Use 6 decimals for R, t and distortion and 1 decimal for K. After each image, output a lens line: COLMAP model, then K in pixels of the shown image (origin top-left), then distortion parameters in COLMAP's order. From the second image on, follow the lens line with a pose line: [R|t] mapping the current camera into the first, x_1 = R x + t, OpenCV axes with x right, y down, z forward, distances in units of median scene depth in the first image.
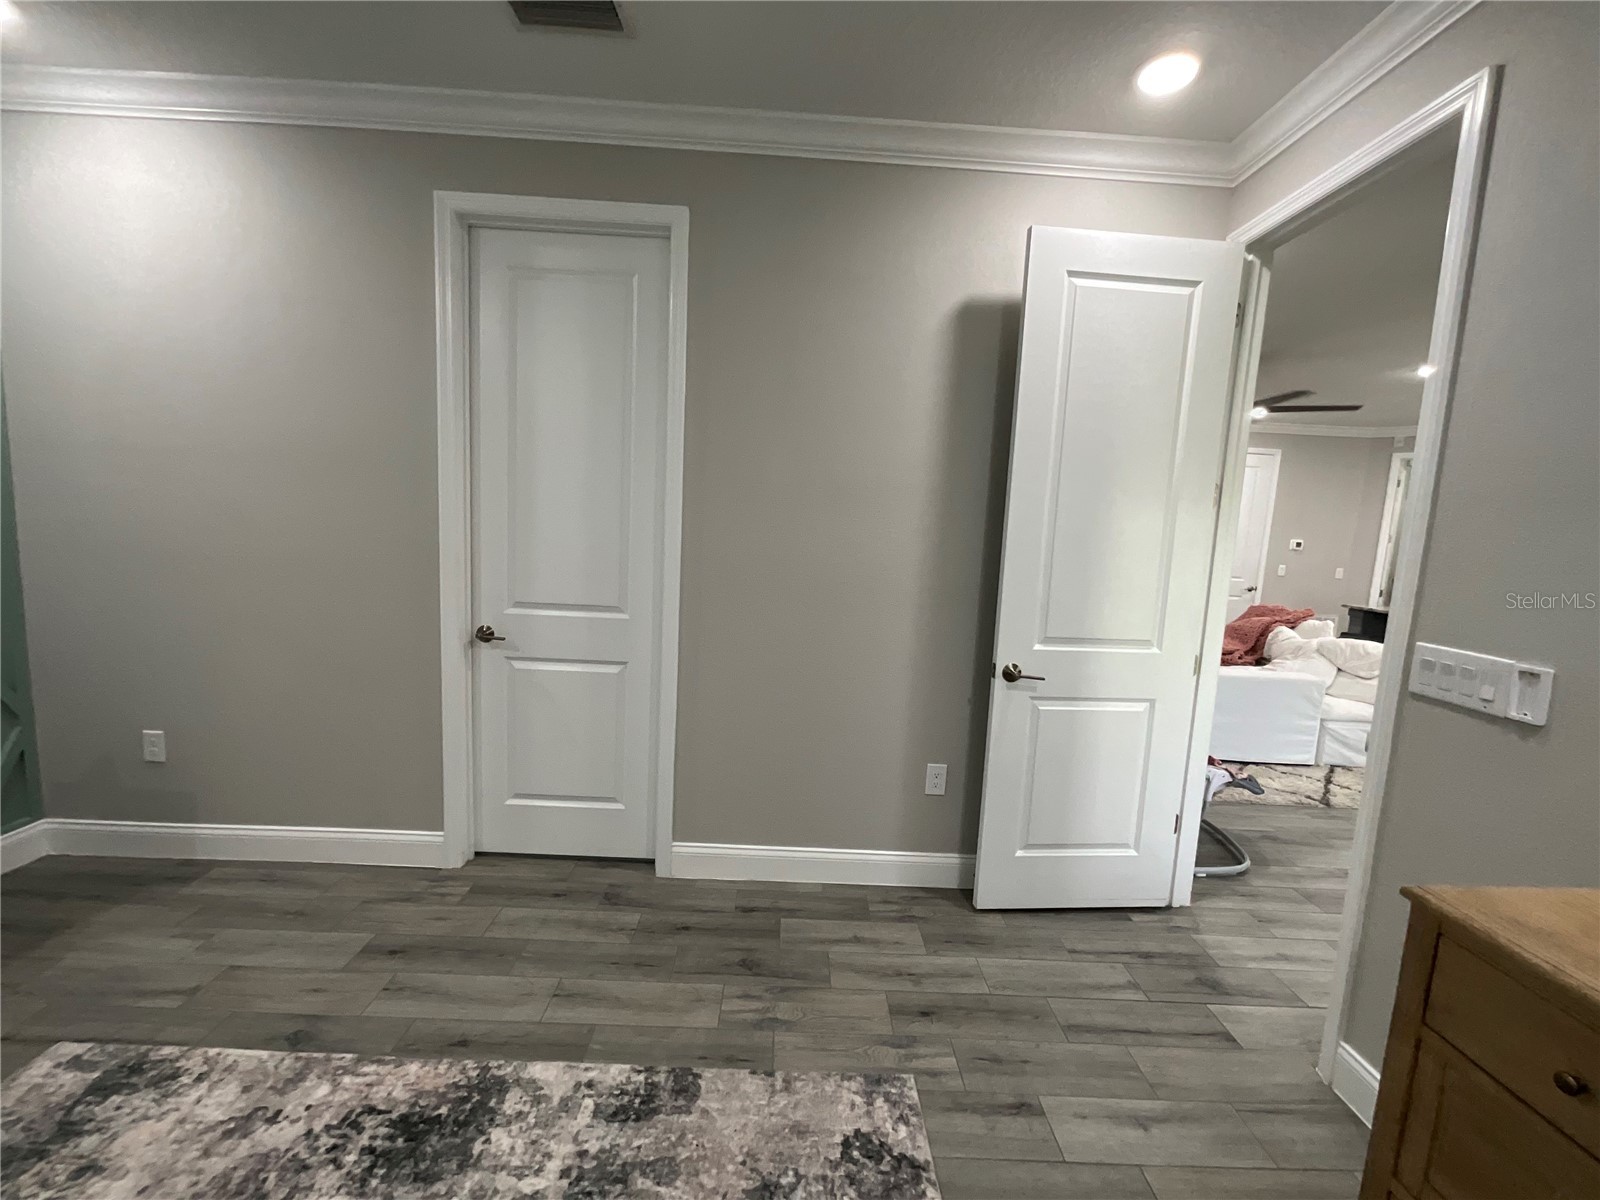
lens RADIAL K [[647.3, 0, 802.7], [0, 647.3, 602.3], [0, 0, 1]] dist [-0.003363, 0.001176]
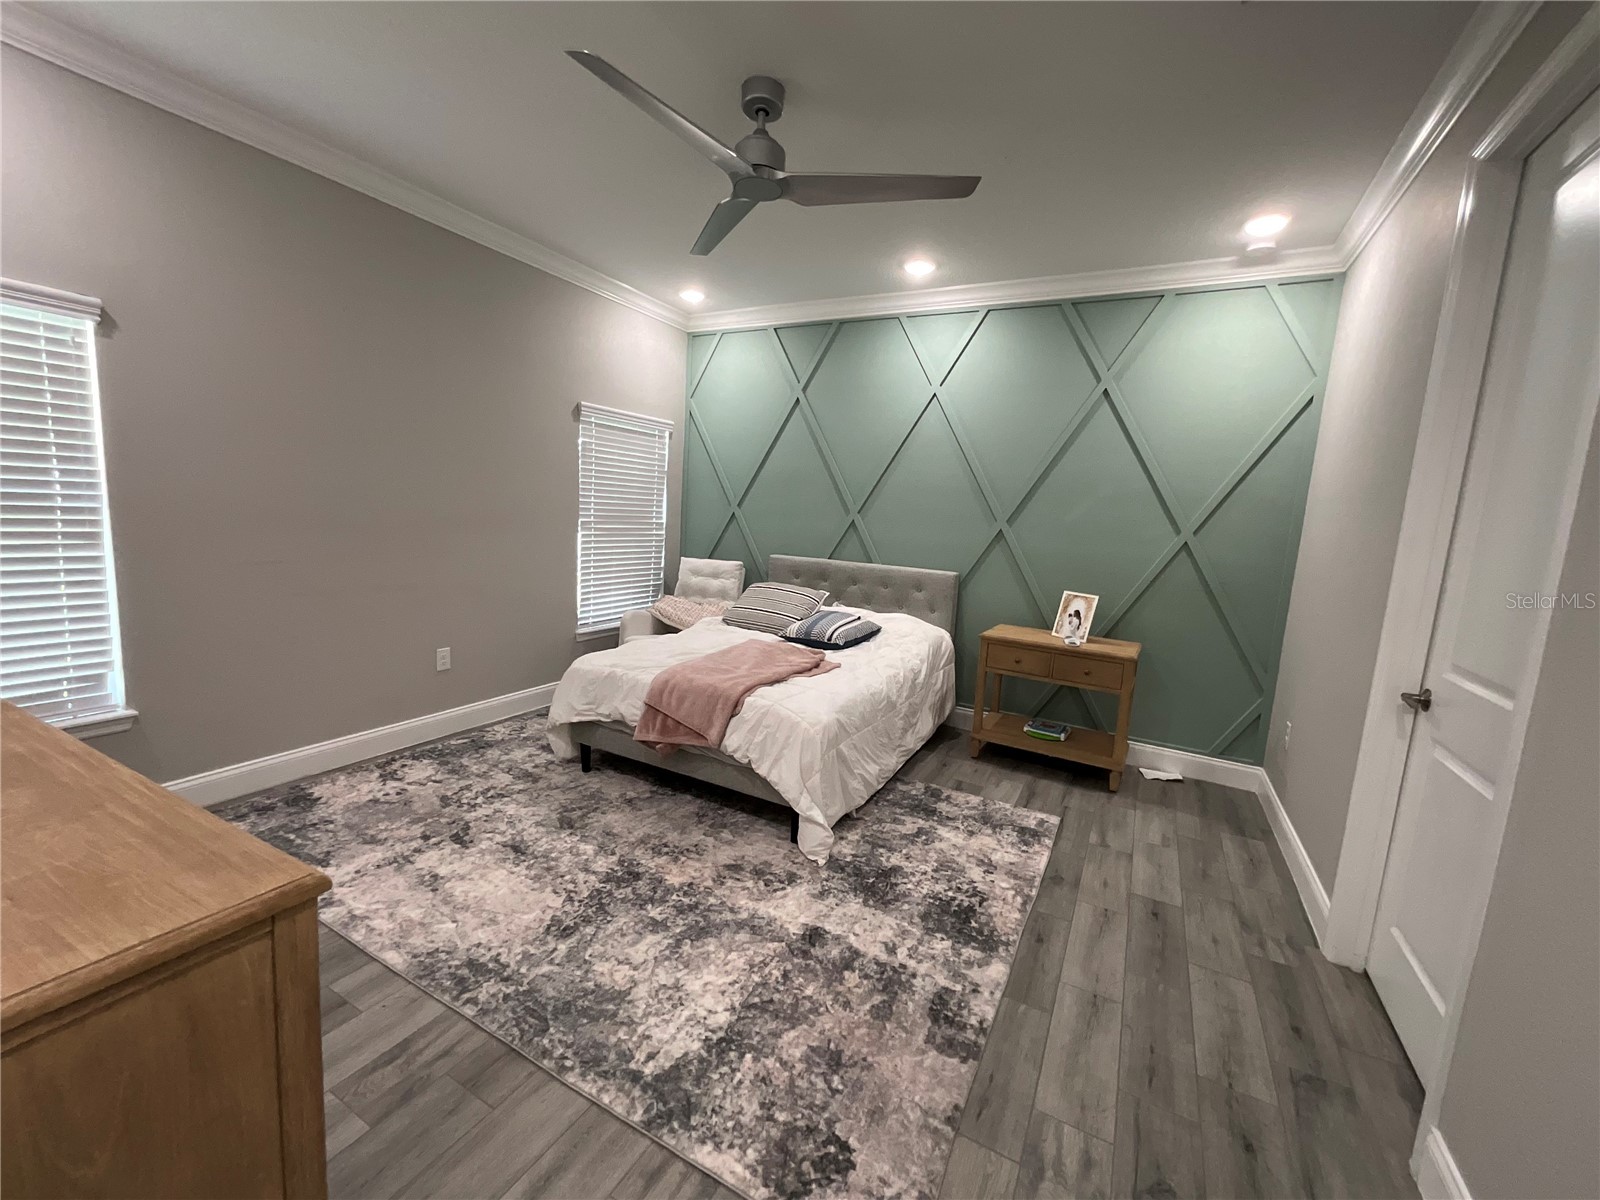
lens RADIAL K [[647.3, 0, 798.3], [0, 647.3, 601.5], [0, 0, 1]] dist [-0.003363, 0.001176]
pose [[-0.495326, 0.041694, -0.867706, 0.859777], [-0.185869, 0.970630, 0.152742, -0.070498], [0.848590, 0.236937, -0.473029, 1.156172]]
